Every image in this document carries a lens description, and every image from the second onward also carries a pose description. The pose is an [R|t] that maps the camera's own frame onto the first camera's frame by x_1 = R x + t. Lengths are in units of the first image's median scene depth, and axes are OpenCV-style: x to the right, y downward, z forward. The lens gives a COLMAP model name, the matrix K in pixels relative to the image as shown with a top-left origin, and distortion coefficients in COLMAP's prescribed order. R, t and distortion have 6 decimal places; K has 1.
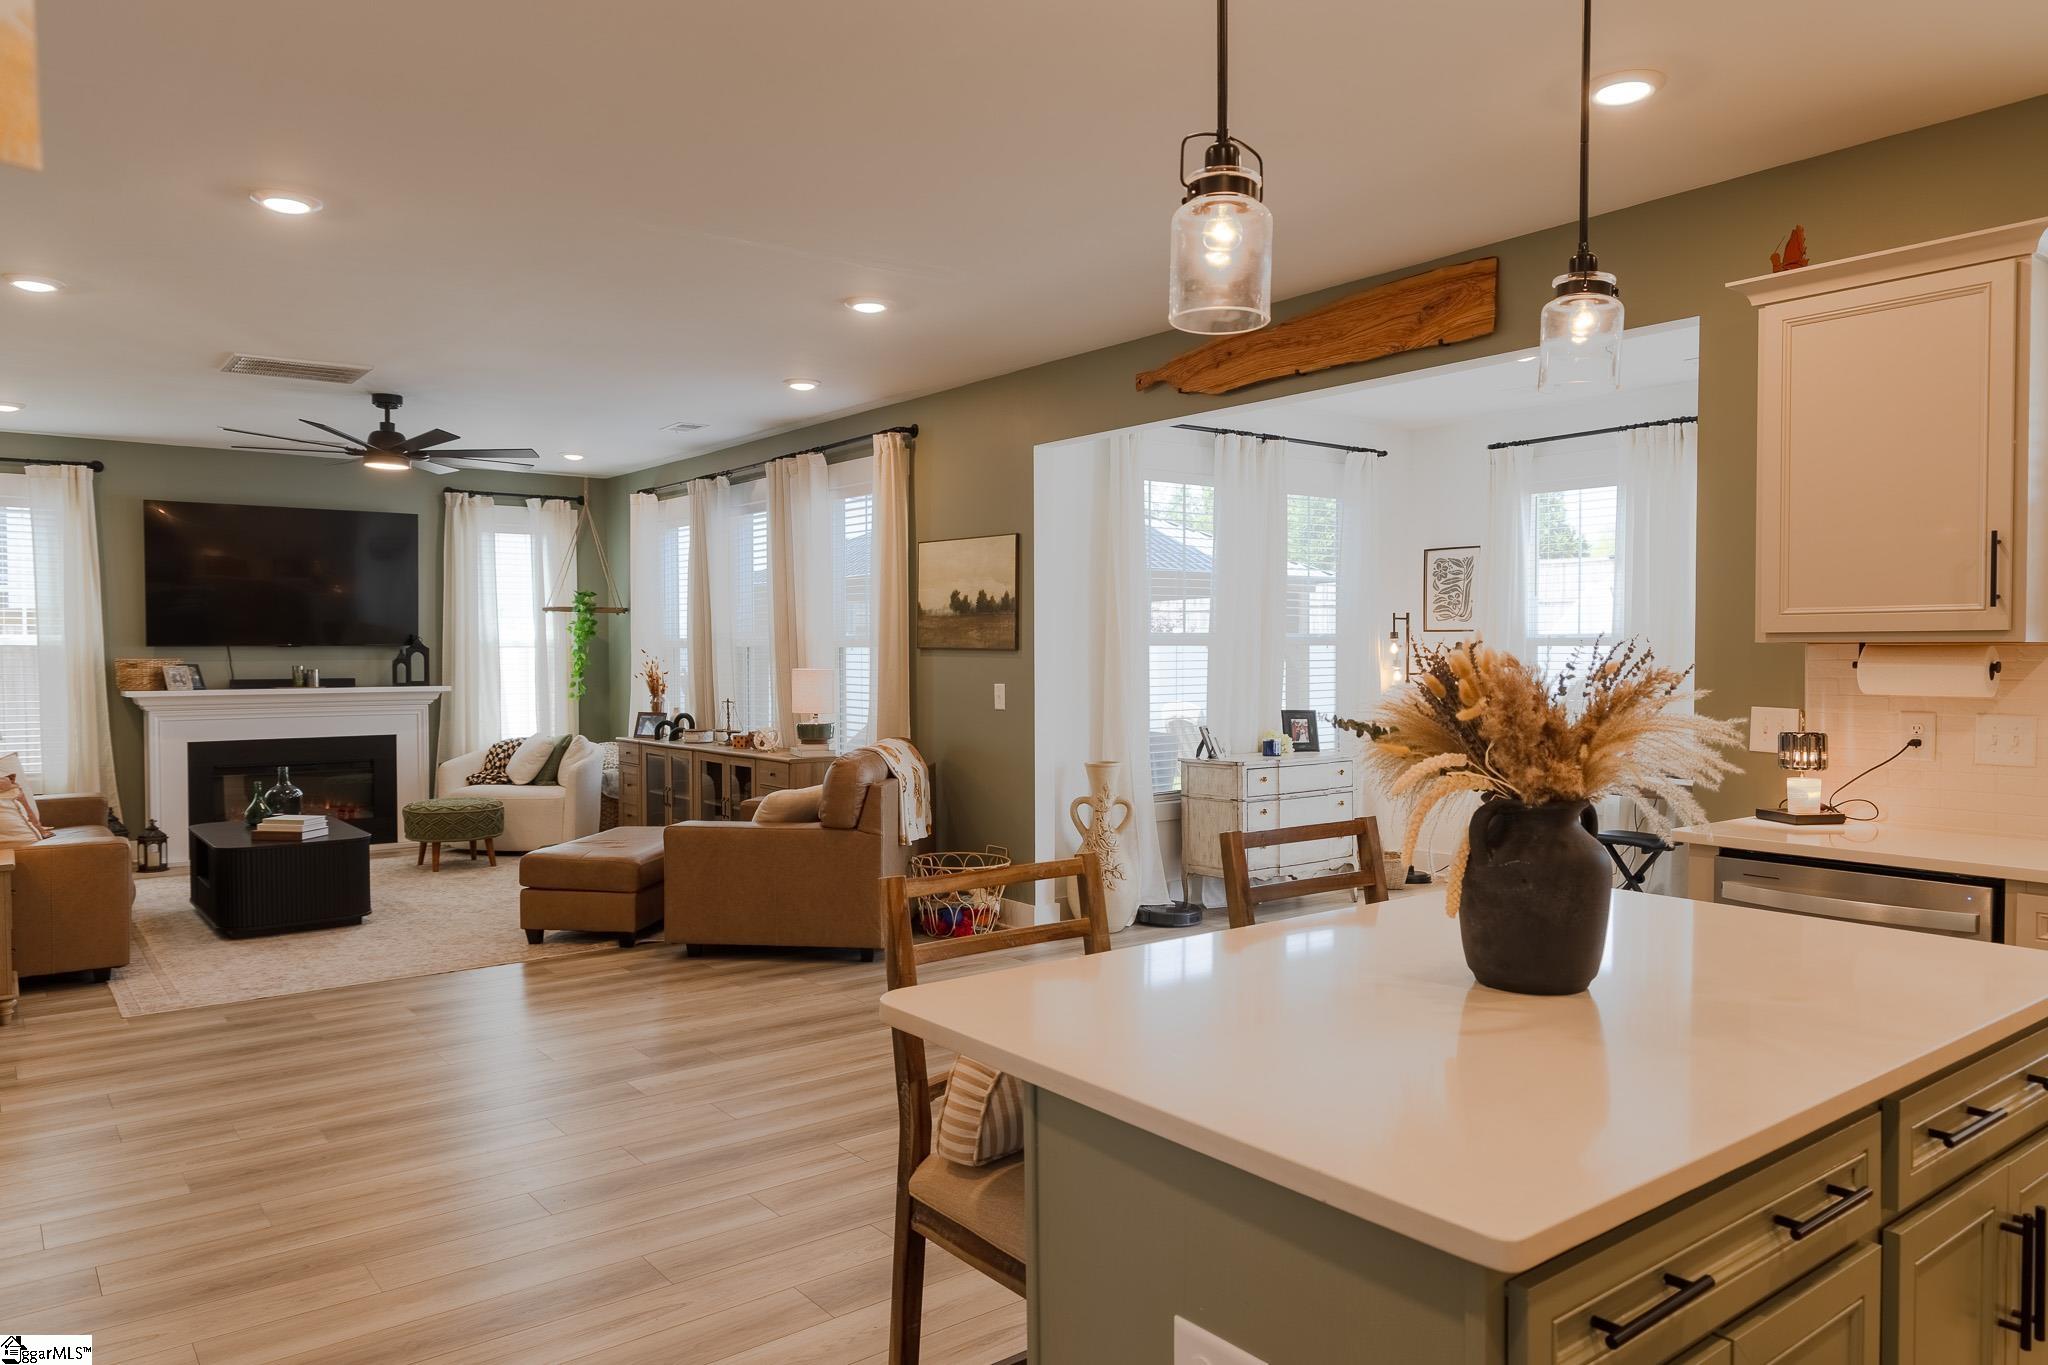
lens RADIAL K [[1400.4, 0, 1023.3], [0, 1400.4, 680.5], [0, 0, 1]] dist [0.023214, 0.001017]
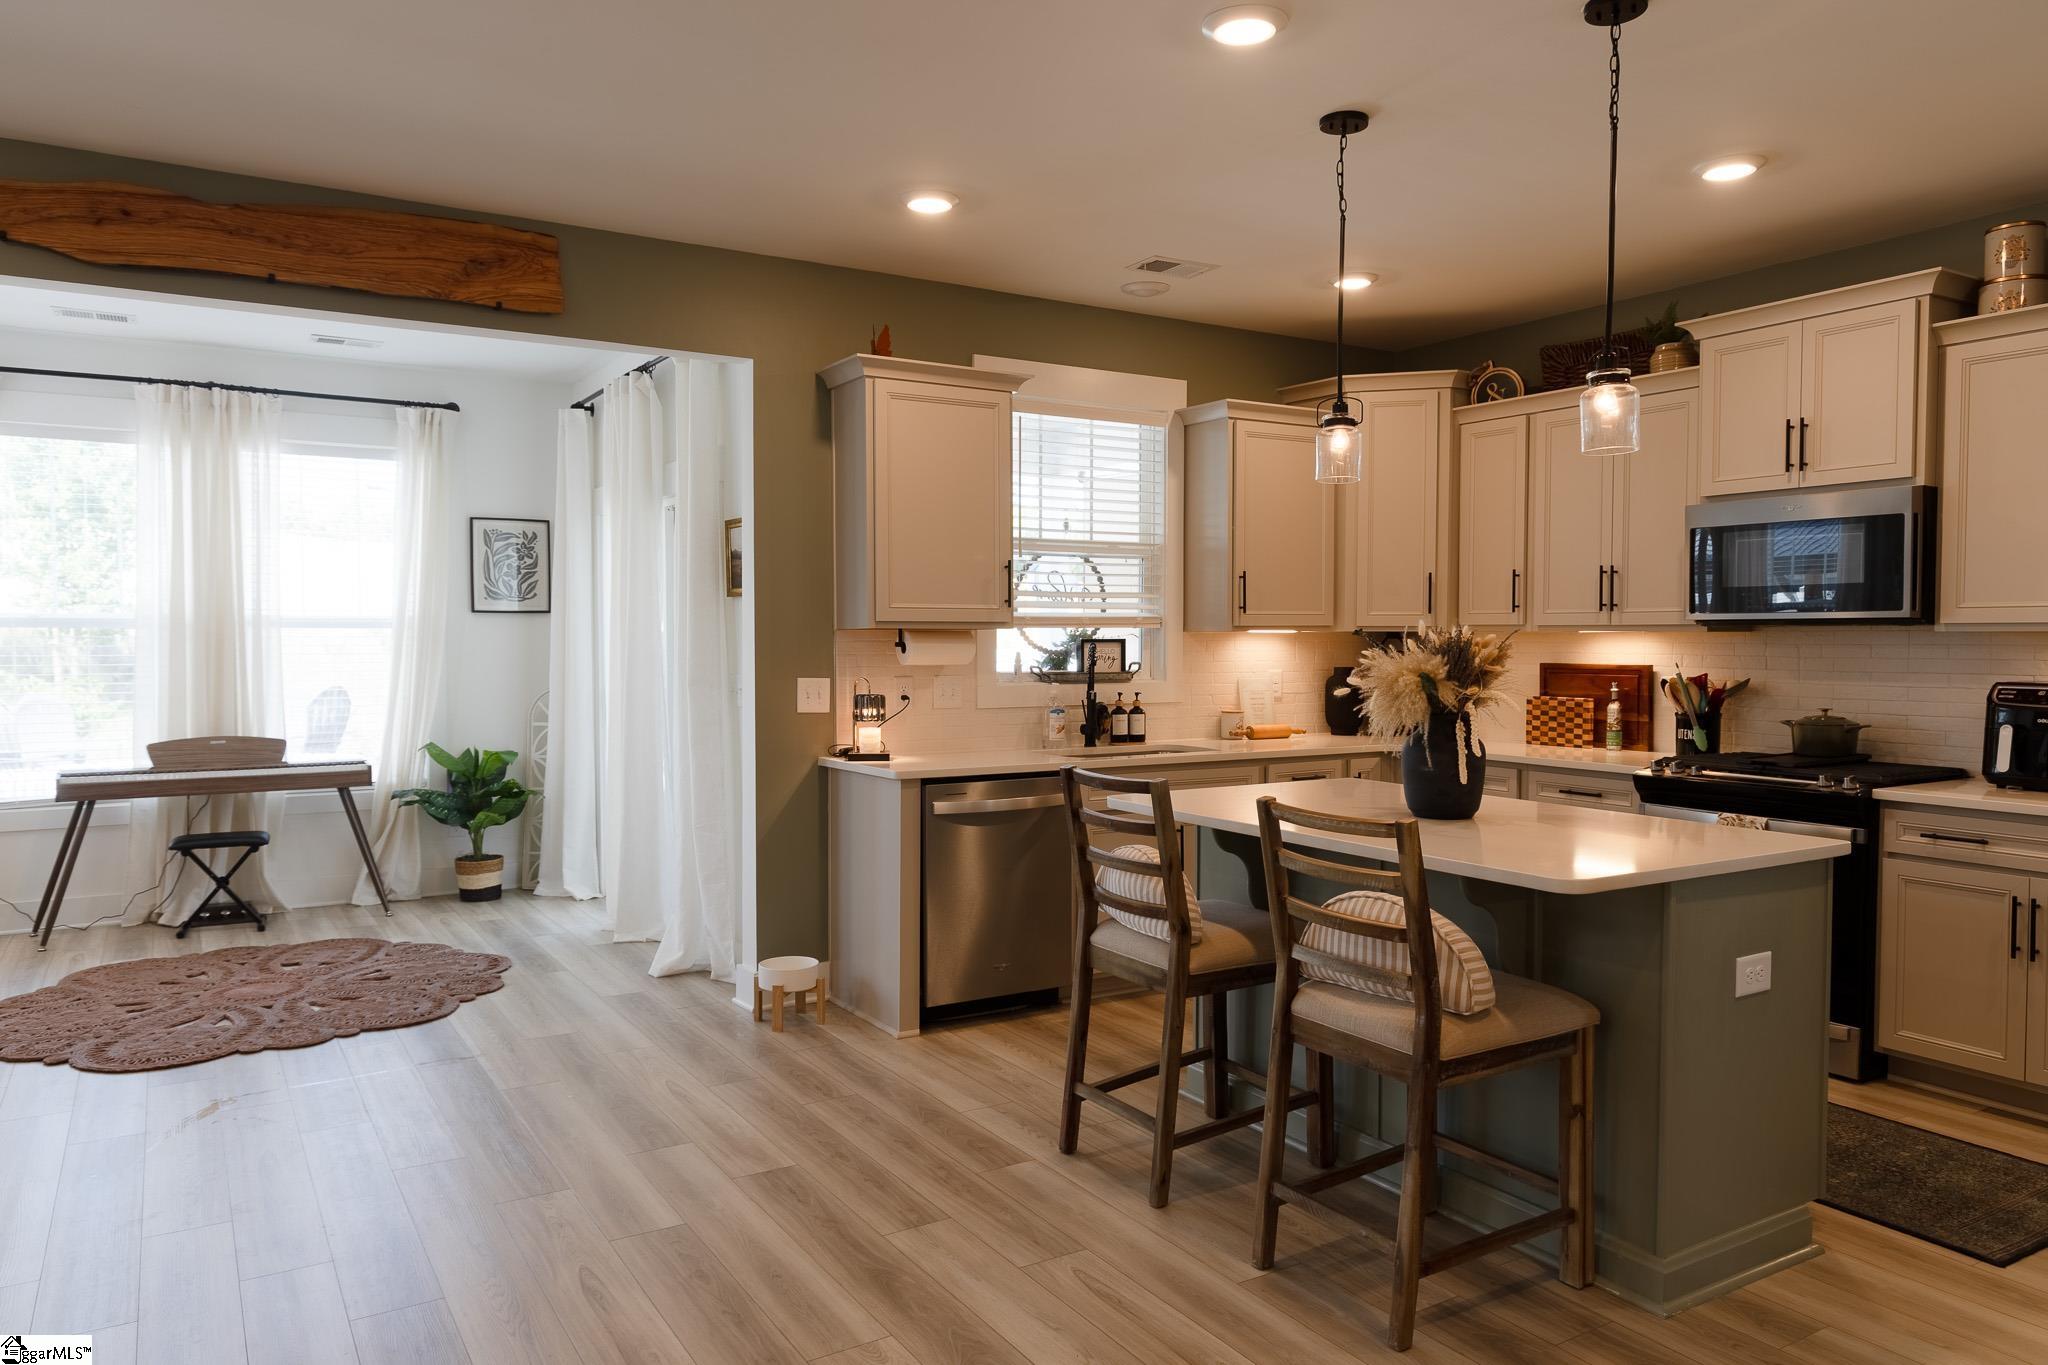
lens RADIAL K [[1400.4, 0, 1022.3], [0, 1400.4, 682.2], [0, 0, 1]] dist [0.023214, 0.001017]
pose [[0.107393, -0.019333, 0.994029, -0.616437], [0.029179, 0.999442, 0.016286, 0.006024], [-0.993788, 0.027256, 0.107897, 0.569682]]
